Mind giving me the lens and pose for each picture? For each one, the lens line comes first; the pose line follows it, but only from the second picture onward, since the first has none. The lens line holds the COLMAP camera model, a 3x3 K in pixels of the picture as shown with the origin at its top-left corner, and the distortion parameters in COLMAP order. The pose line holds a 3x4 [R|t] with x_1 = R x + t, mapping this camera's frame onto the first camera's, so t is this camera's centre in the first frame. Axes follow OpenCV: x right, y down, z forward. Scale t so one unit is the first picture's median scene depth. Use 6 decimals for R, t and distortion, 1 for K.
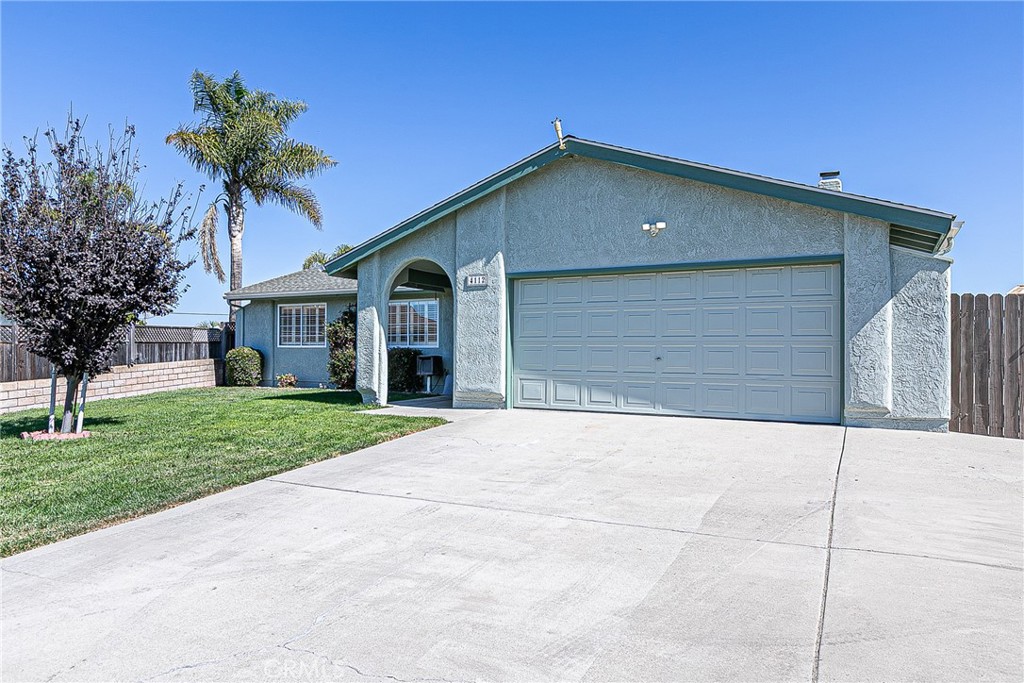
lens RADIAL K [[704.1, 0, 512.0], [0, 704.1, 343.2], [0, 0, 1]] dist [-0.006323, -0.002216]
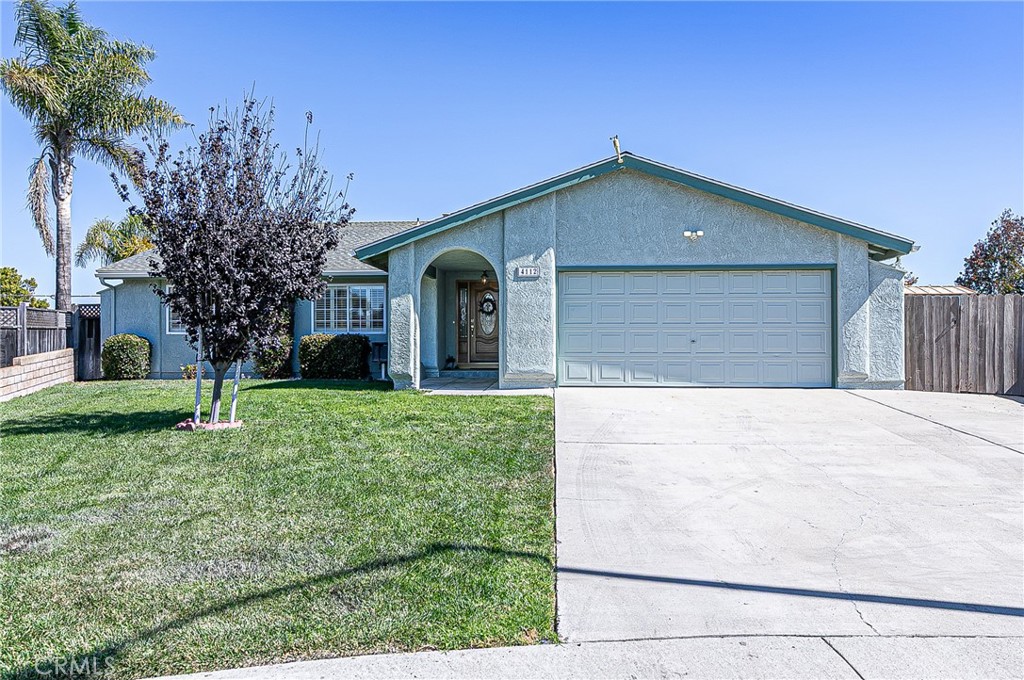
lens RADIAL K [[801.6, 0, 512.0], [0, 801.6, 338.7], [0, 0, 1]] dist [0.011044, -0.055754]
pose [[0.911981, -0.005354, 0.410198, -0.615864], [0.000811, 0.999936, 0.011248, 0.001260], [-0.410233, -0.009925, 0.911927, -0.138253]]
